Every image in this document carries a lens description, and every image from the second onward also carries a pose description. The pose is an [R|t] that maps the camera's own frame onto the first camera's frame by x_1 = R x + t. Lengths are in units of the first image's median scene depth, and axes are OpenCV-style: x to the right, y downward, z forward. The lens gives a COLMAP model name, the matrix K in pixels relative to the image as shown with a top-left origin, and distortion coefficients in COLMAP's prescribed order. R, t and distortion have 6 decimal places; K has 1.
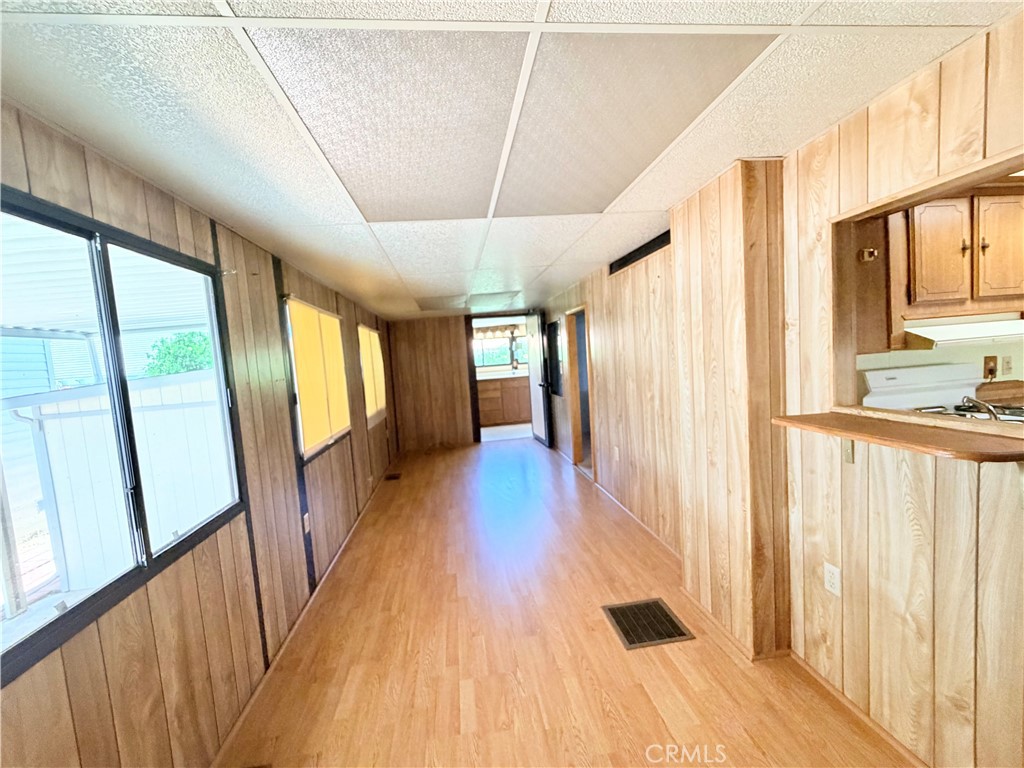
lens RADIAL K [[410.4, 0, 508.9], [0, 410.4, 387.5], [0, 0, 1]] dist [-0.000031, 0.000294]
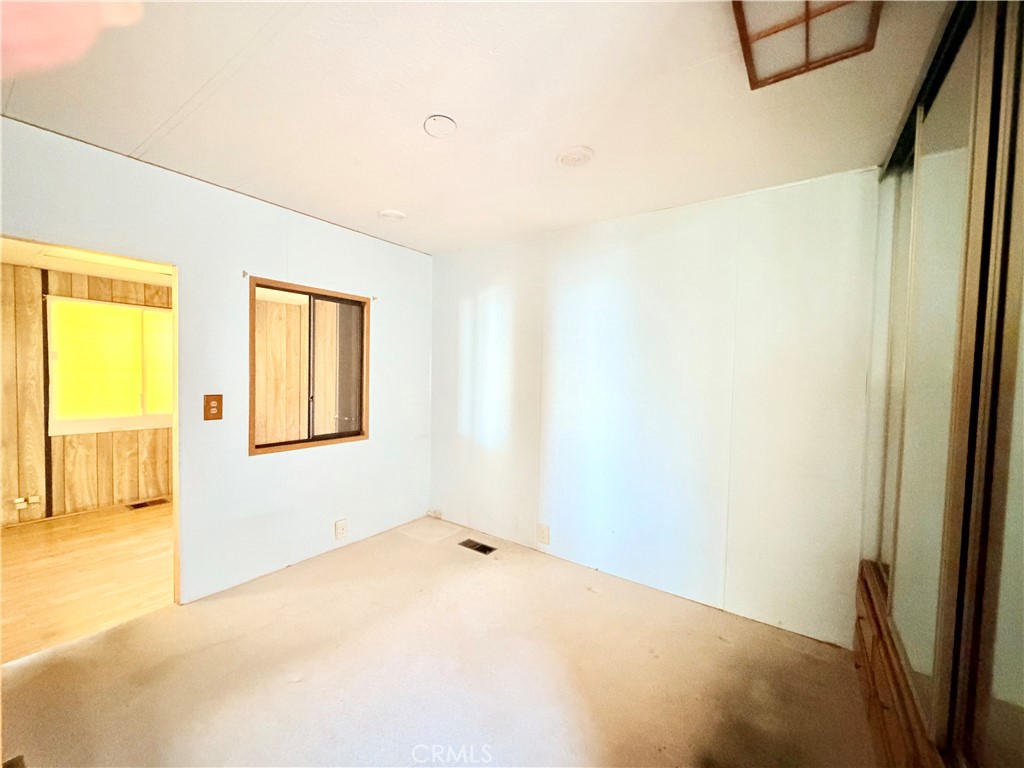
lens RADIAL K [[410.4, 0, 508.9], [0, 410.4, 387.5], [0, 0, 1]] dist [-0.000031, 0.000294]
pose [[0.719950, 0.123902, -0.682877, 1.186392], [-0.134917, 0.990150, 0.037413, -0.194826], [0.680786, 0.065196, 0.729575, 1.524175]]
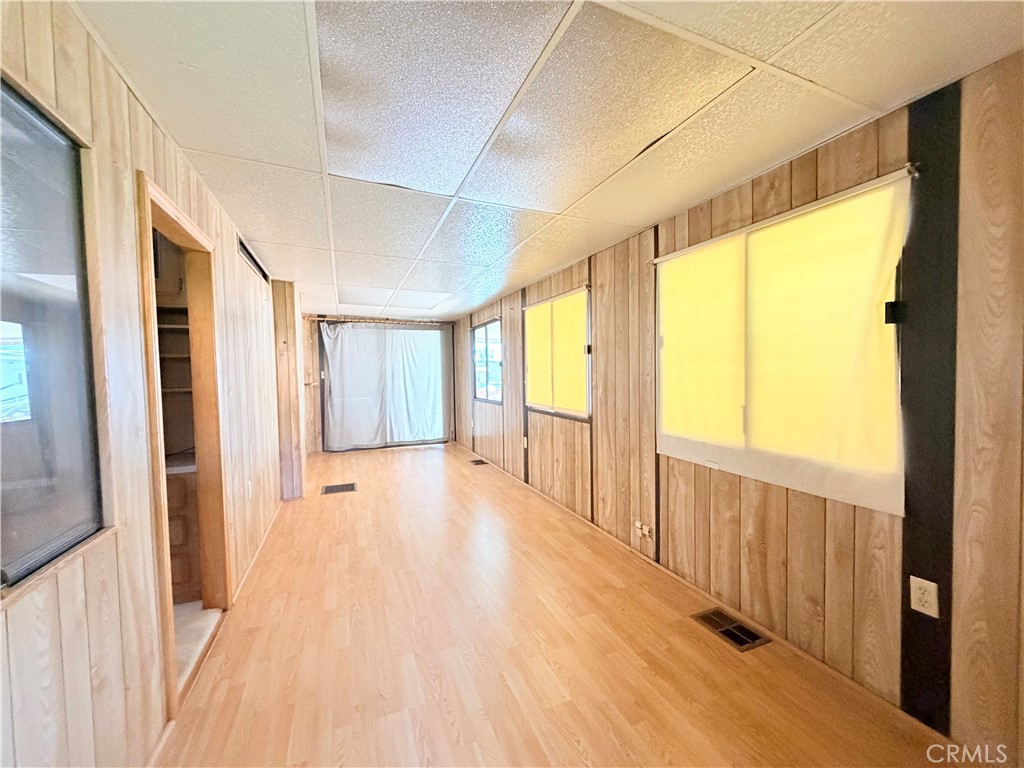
lens RADIAL K [[410.4, 0, 508.9], [0, 410.4, 387.5], [0, 0, 1]] dist [-0.000031, 0.000294]
pose [[-0.965019, 0.100337, -0.242222, -0.031185], [0.068973, 0.988486, 0.134678, -0.109878], [0.252946, 0.113260, -0.960828, 2.215040]]
